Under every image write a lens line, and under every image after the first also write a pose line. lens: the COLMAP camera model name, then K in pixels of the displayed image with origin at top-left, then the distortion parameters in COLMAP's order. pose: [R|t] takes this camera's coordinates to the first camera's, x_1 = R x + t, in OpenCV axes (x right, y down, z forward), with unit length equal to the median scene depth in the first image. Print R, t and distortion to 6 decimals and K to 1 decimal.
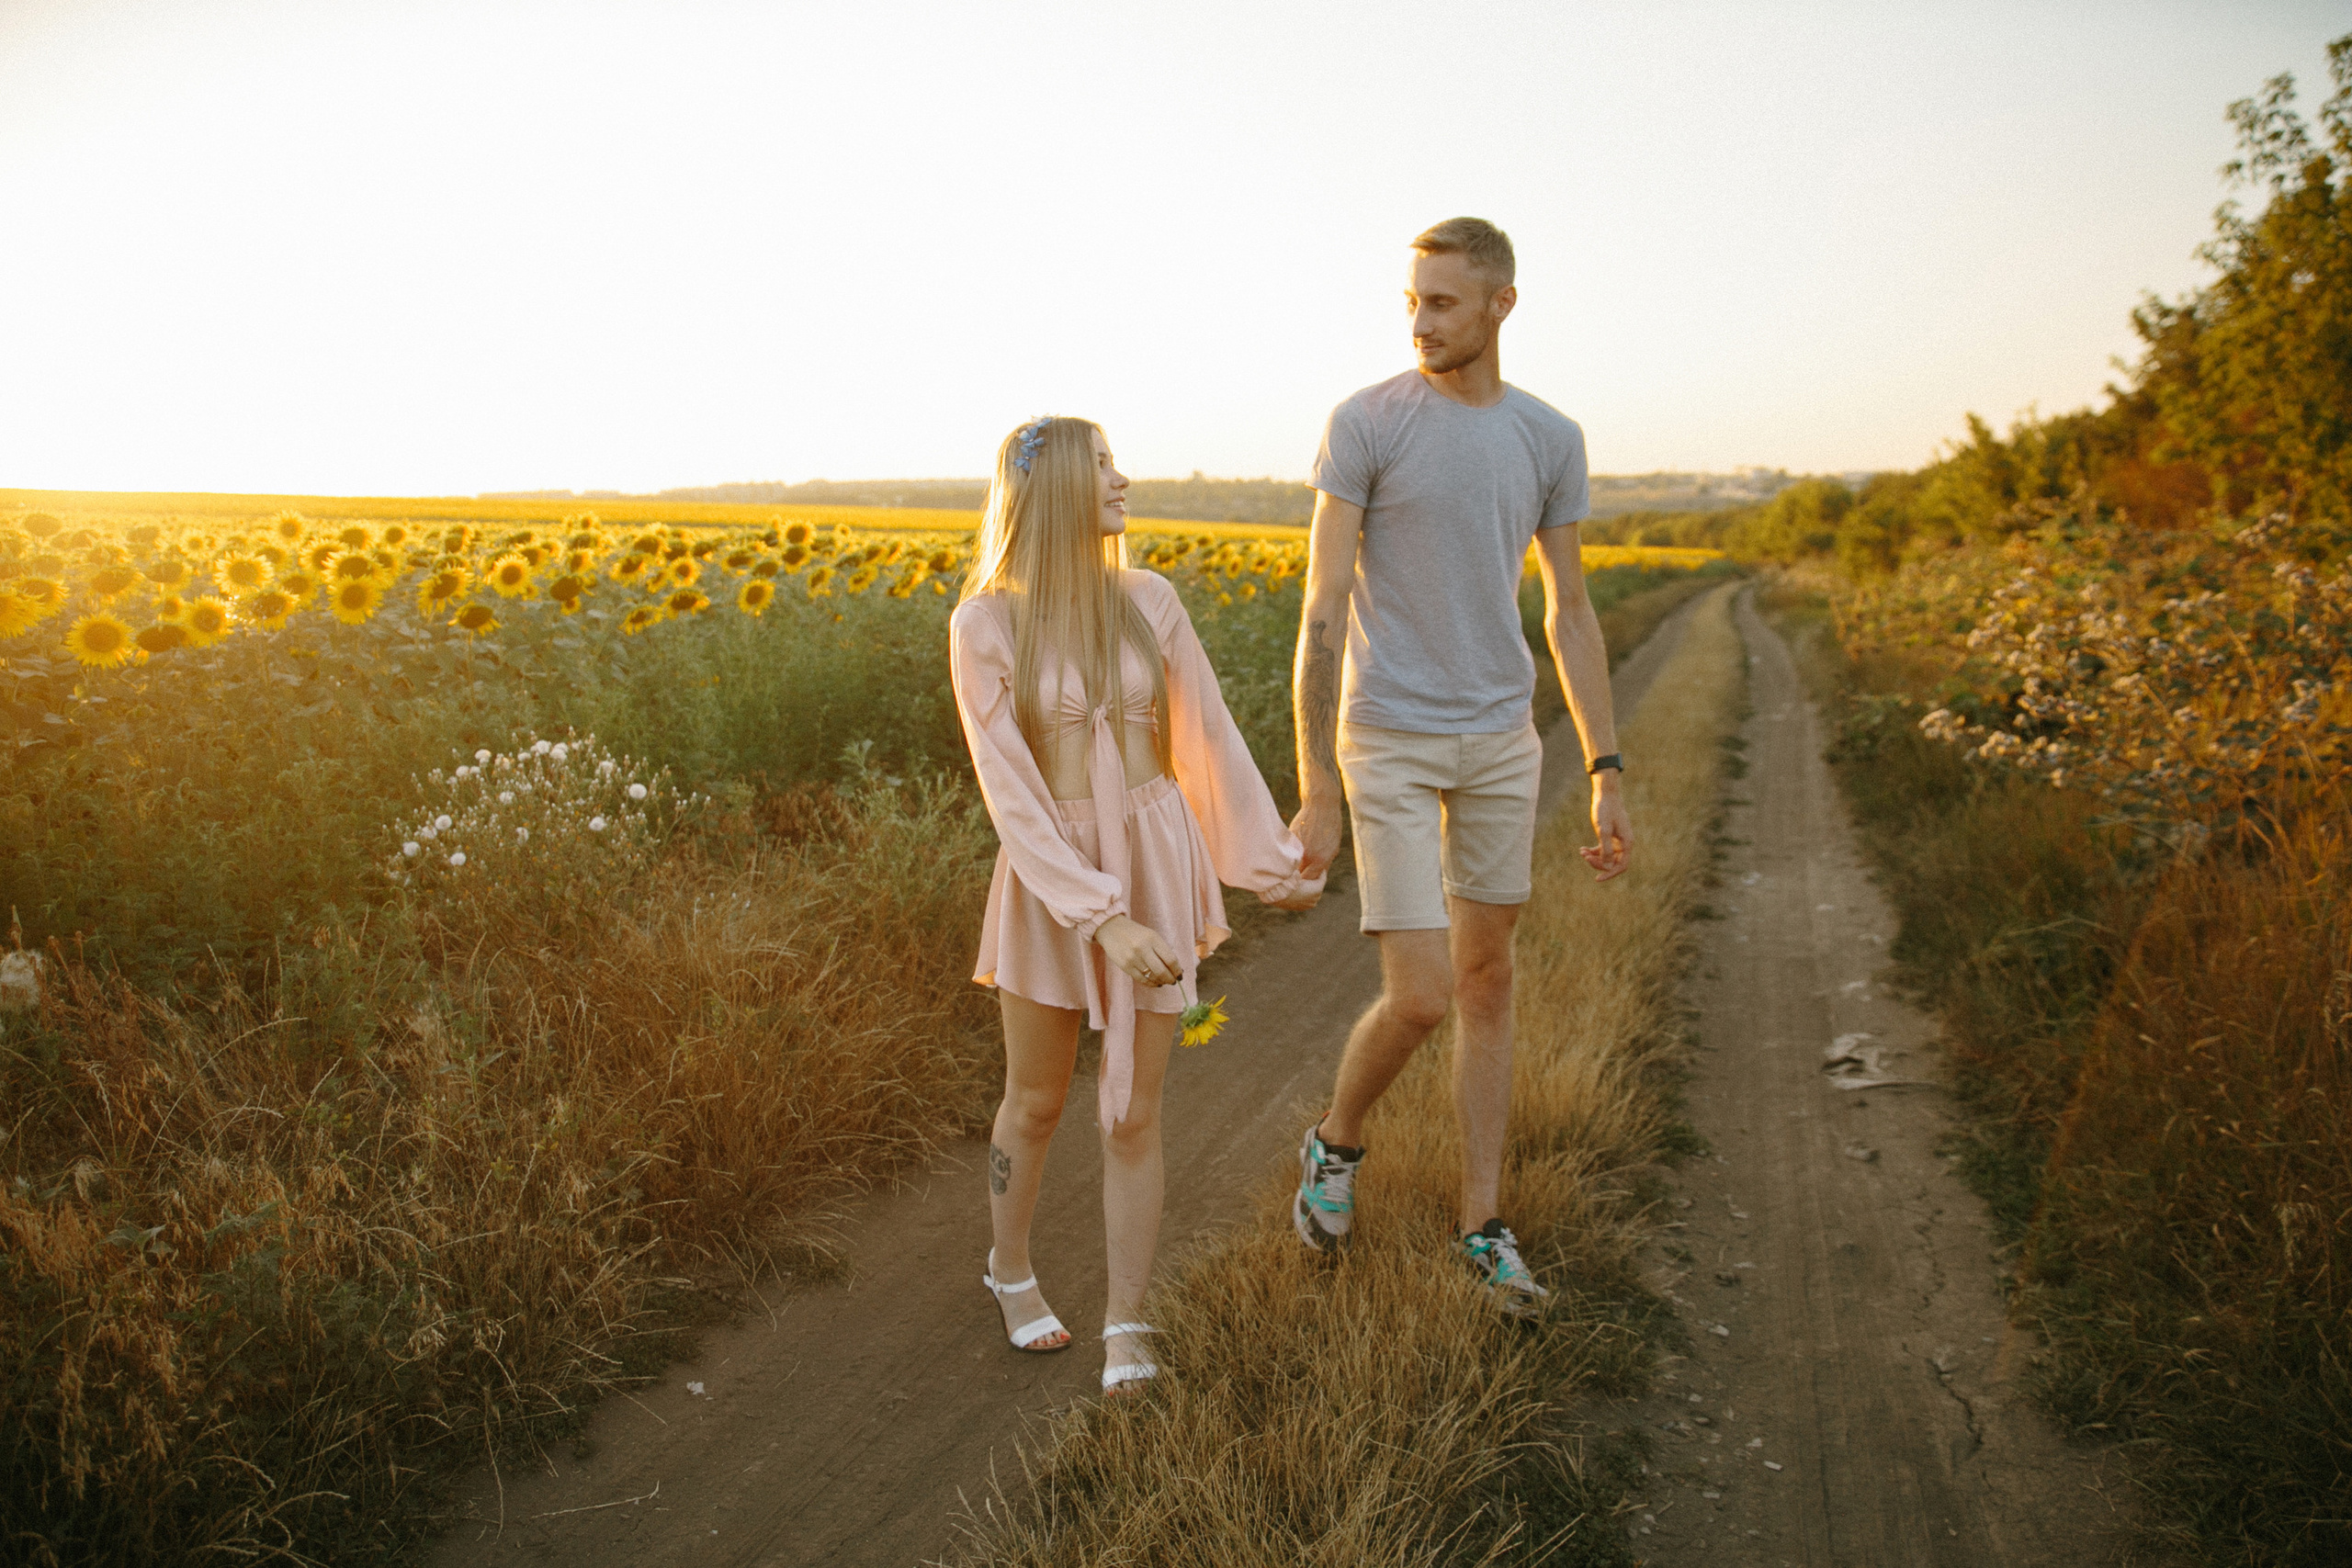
lens RADIAL K [[1664.7, 0, 1172.4], [0, 1664.7, 751.7], [0, 0, 1]] dist [-0.149379, 0.095859]
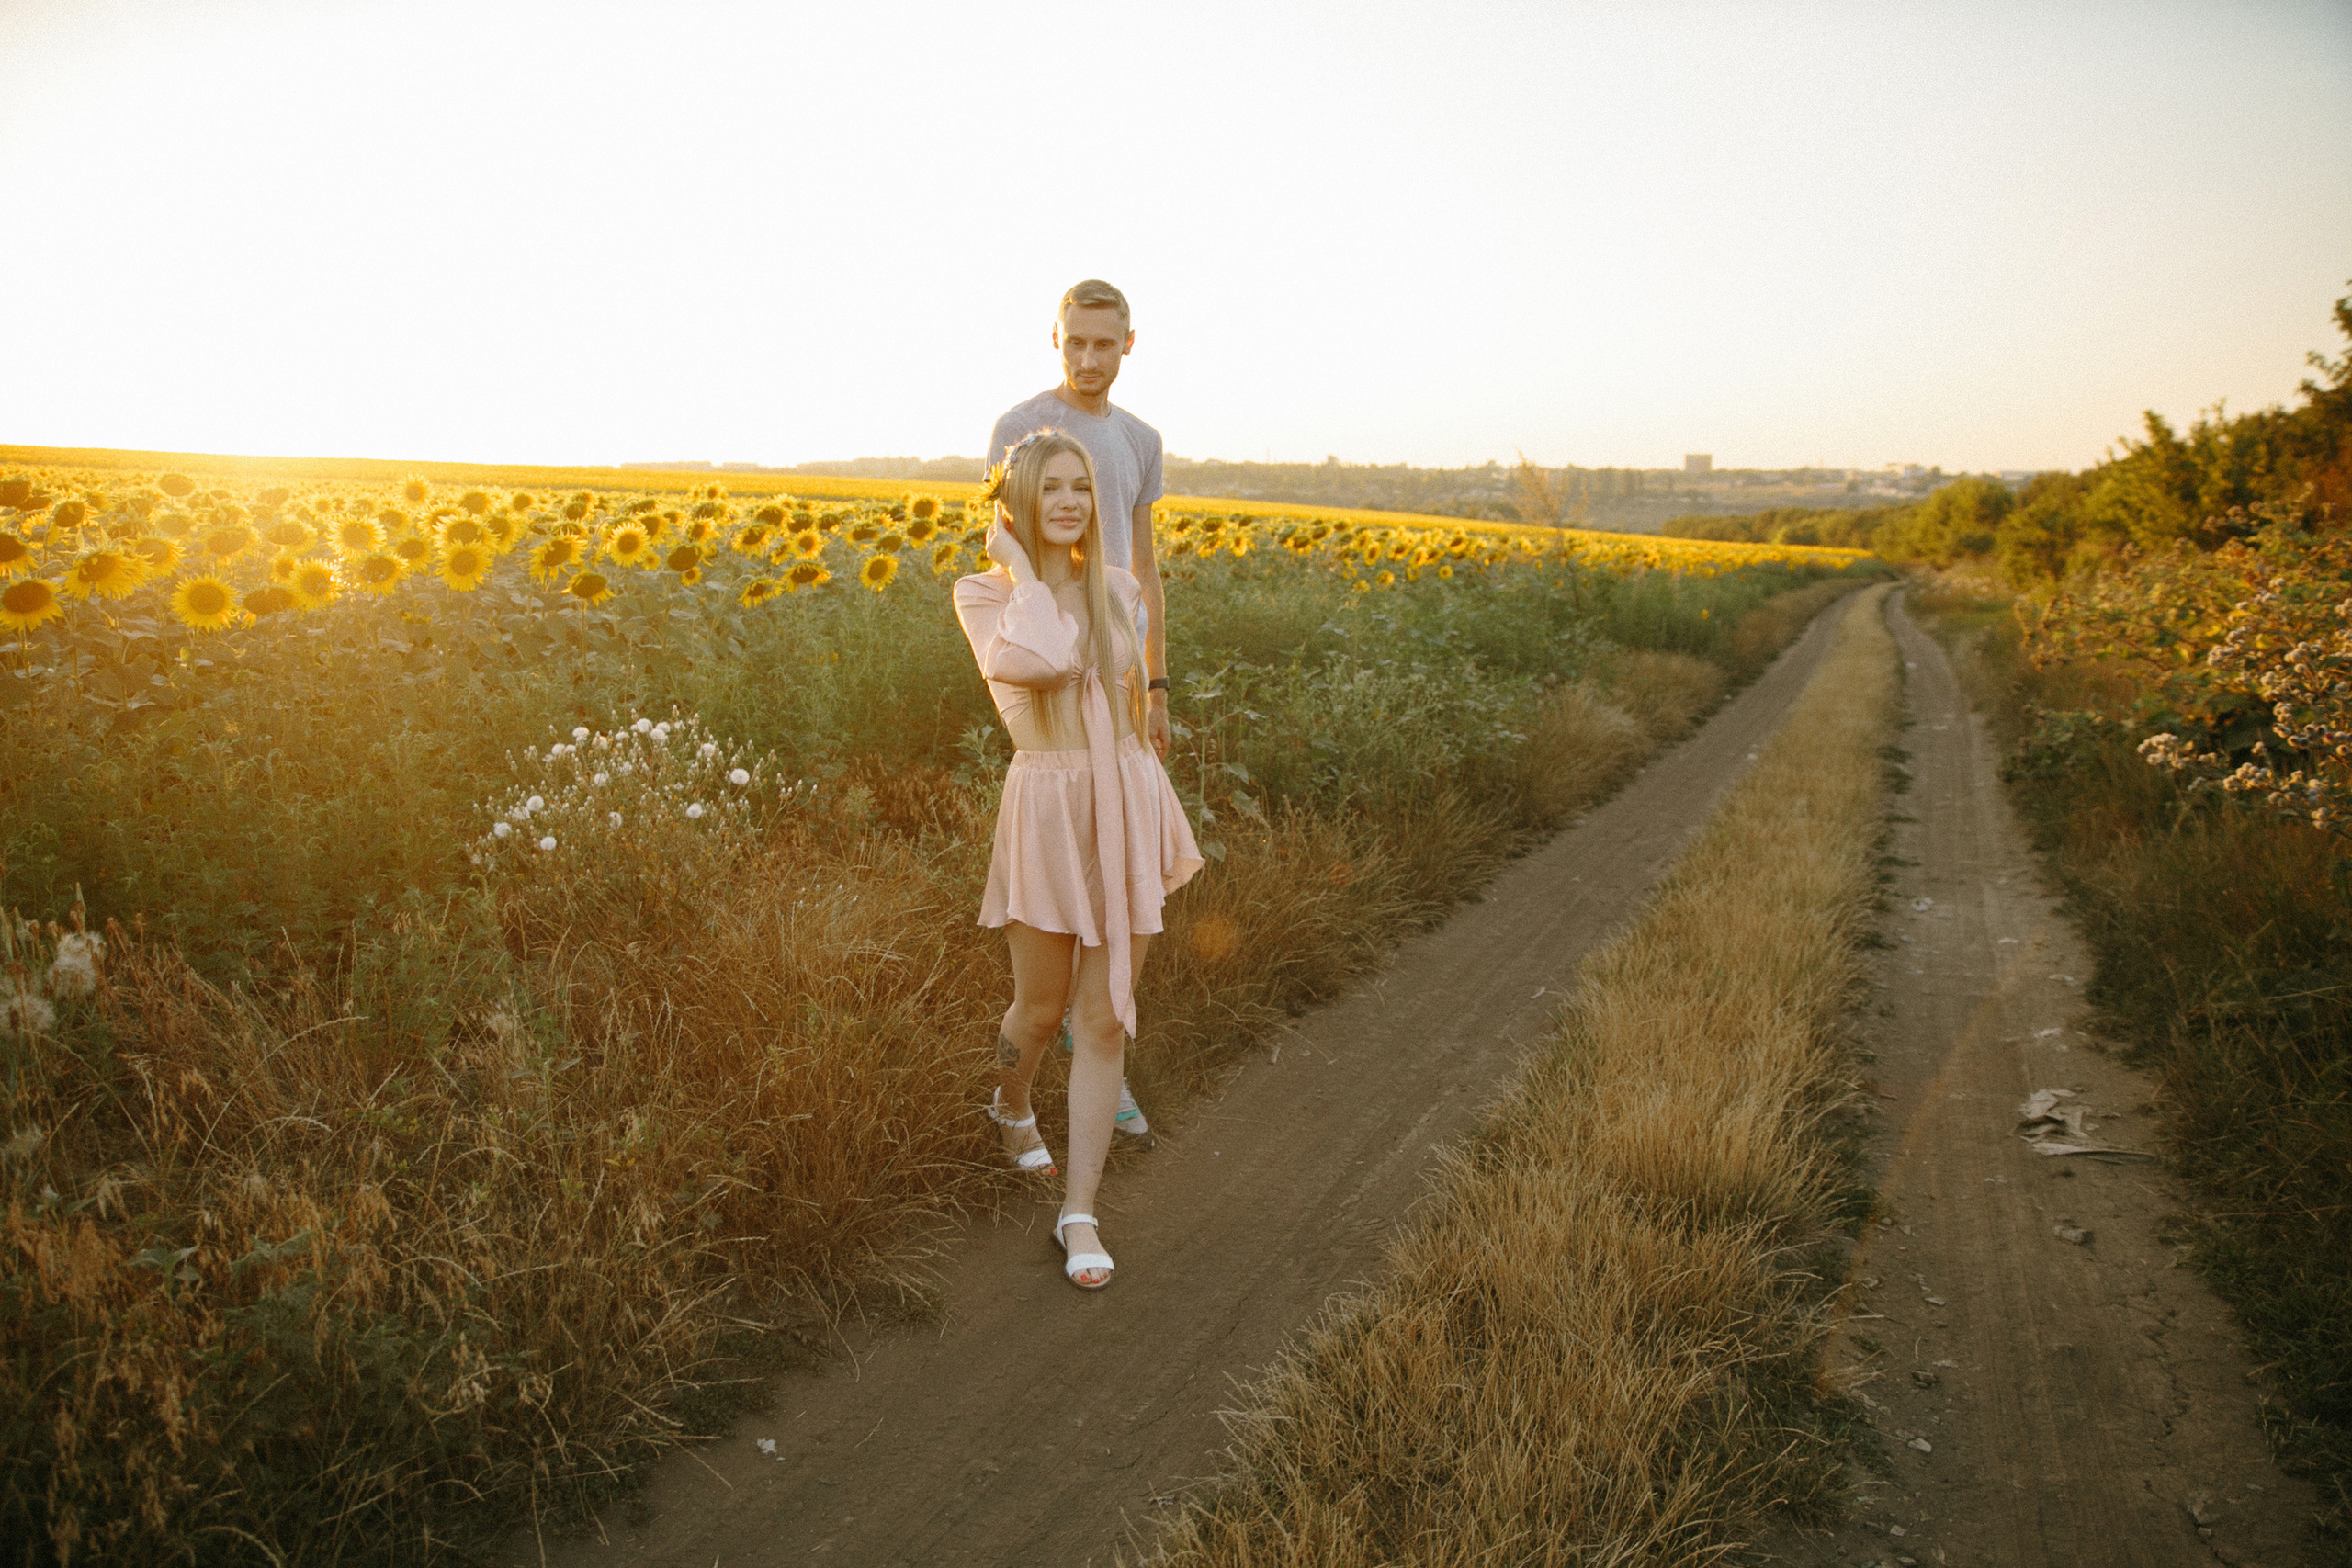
lens RADIAL K [[1664.6, 0, 1138.2], [0, 1664.6, 781.3], [0, 0, 1]] dist [-0.148489, 0.097426]
pose [[0.994900, 0.034977, -0.094610, -0.006156], [-0.032339, 0.999048, 0.029271, -0.005315], [0.095544, -0.026062, 0.995084, 0.052767]]
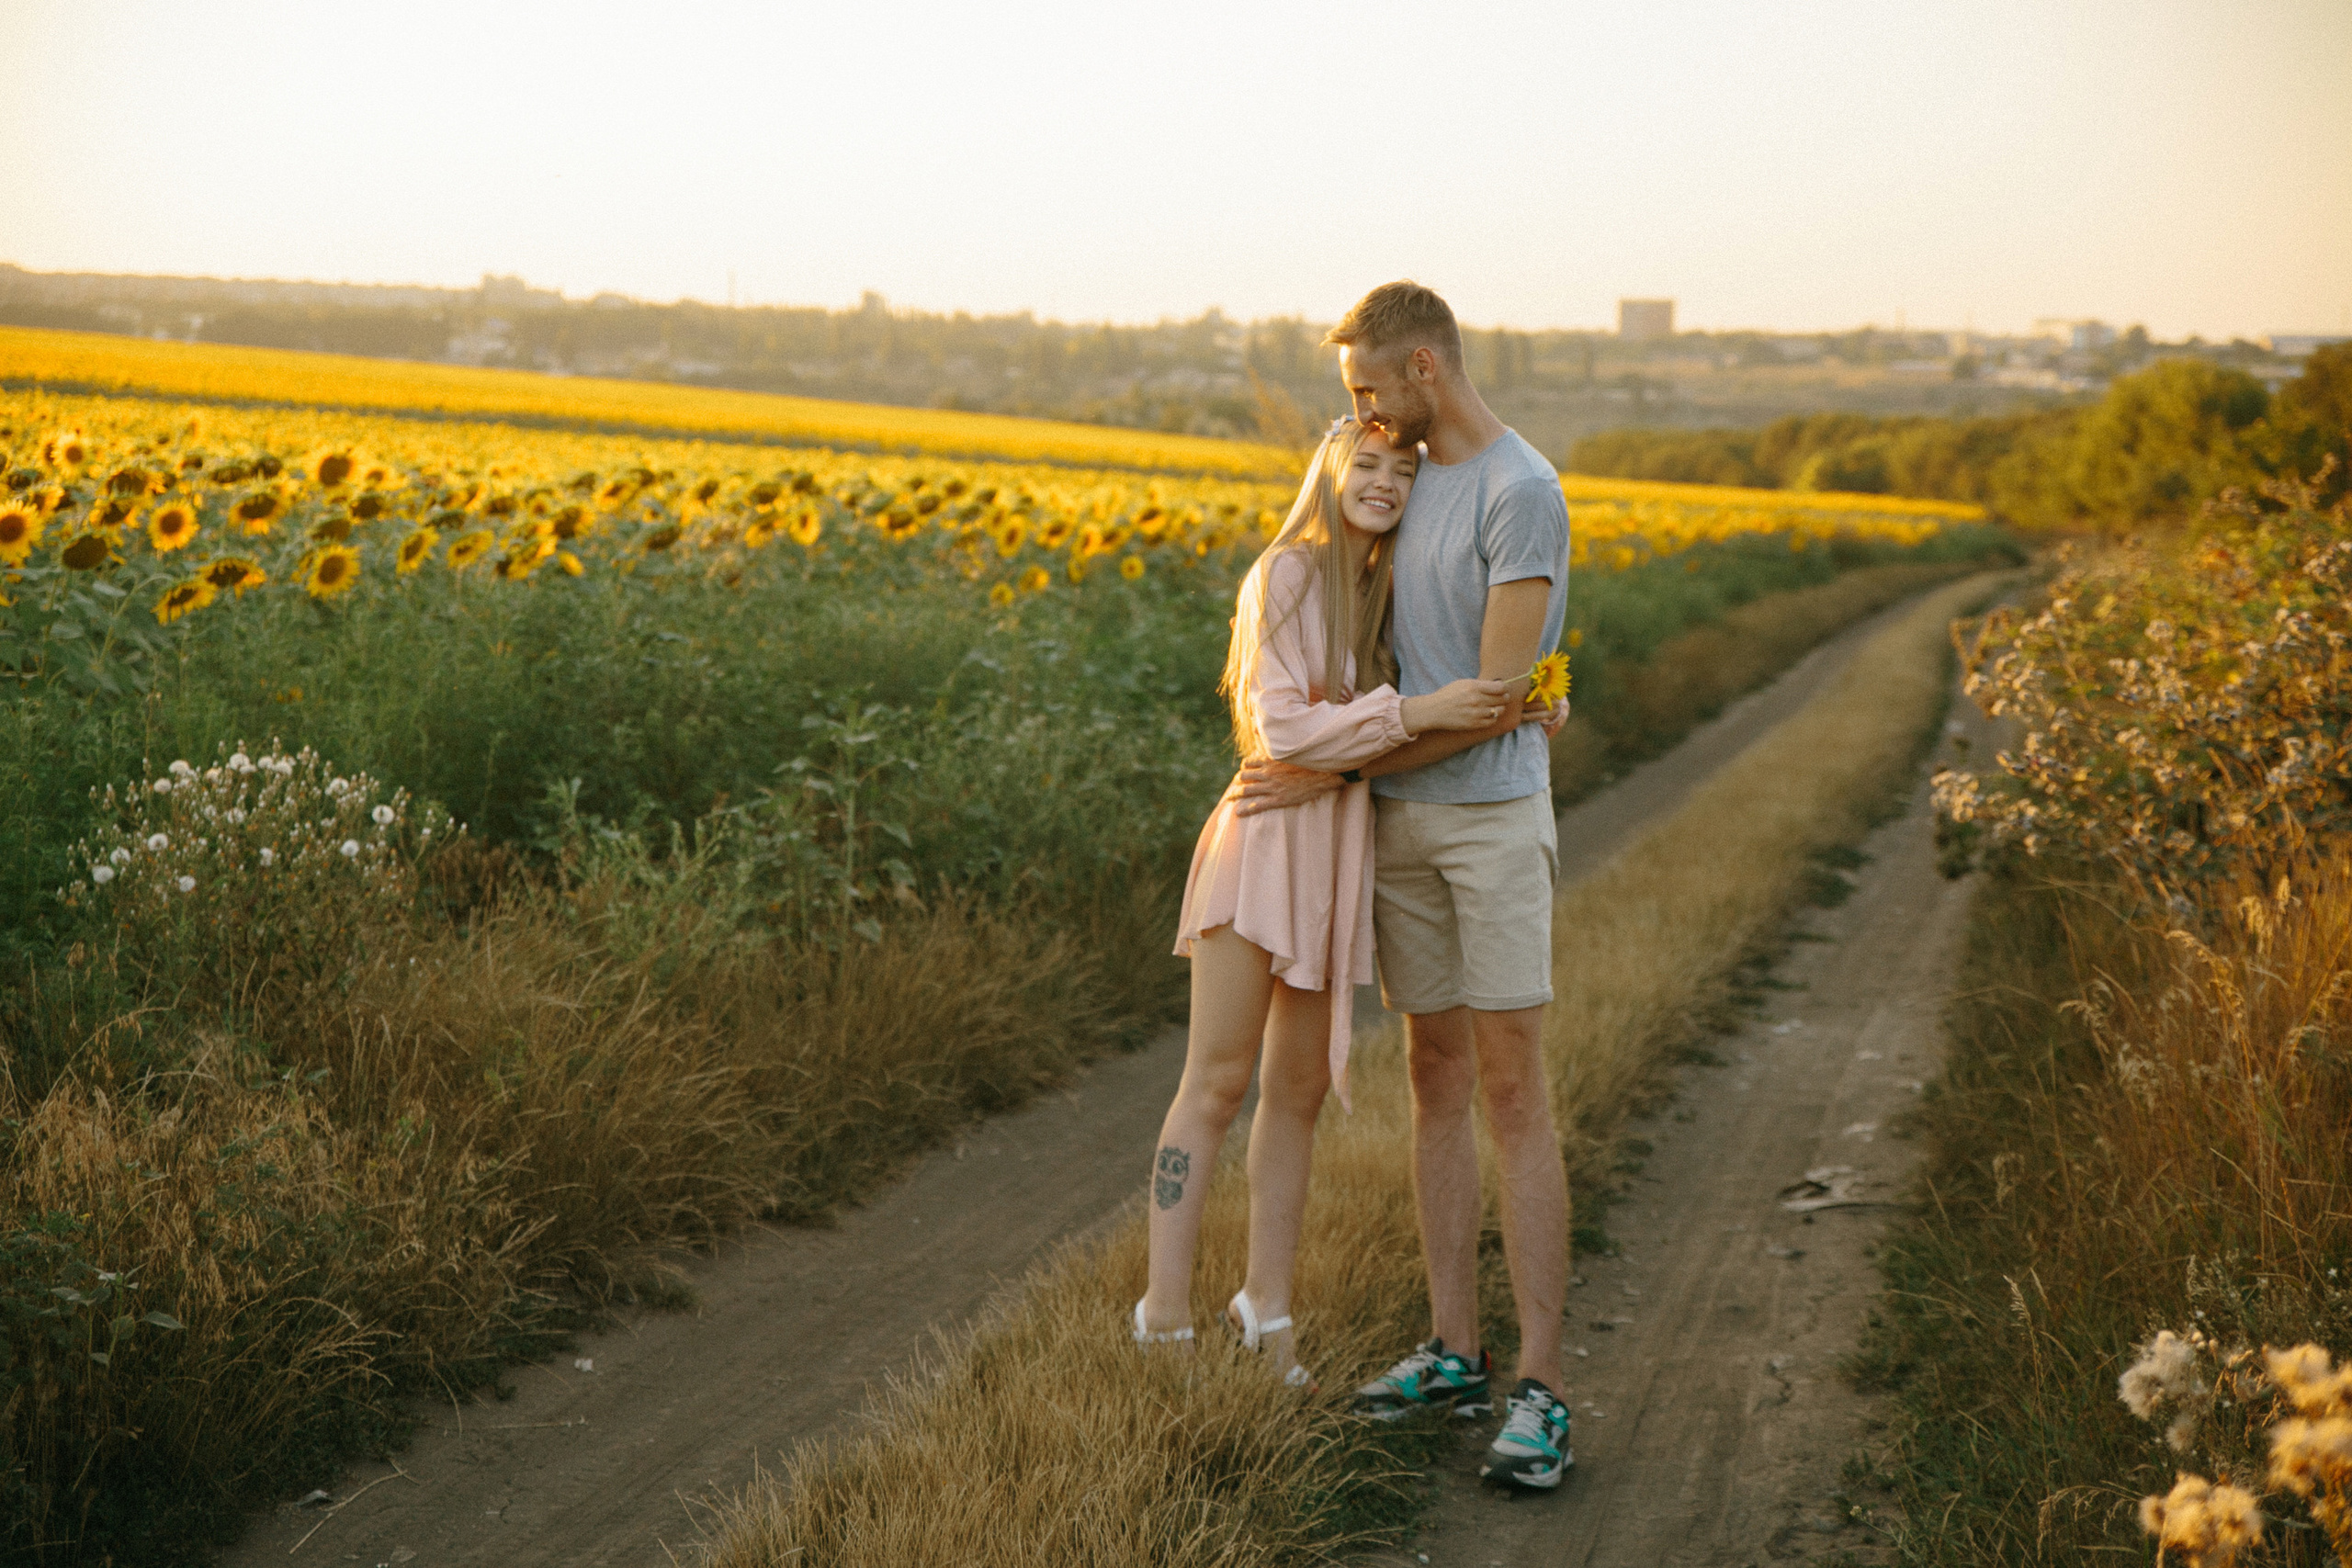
lens RADIAL K [[3605.6, 0, 1176.0], [0, 3605.6, 784.0], [0, 0, 1]] dist [0.112235, 0.011729]
pose [[0.994380, 0.028264, 0.102031, -0.072011], [-0.024750, 0.999061, -0.035548, 0.041710], [-0.102940, 0.032823, 0.994146, -0.579871]]
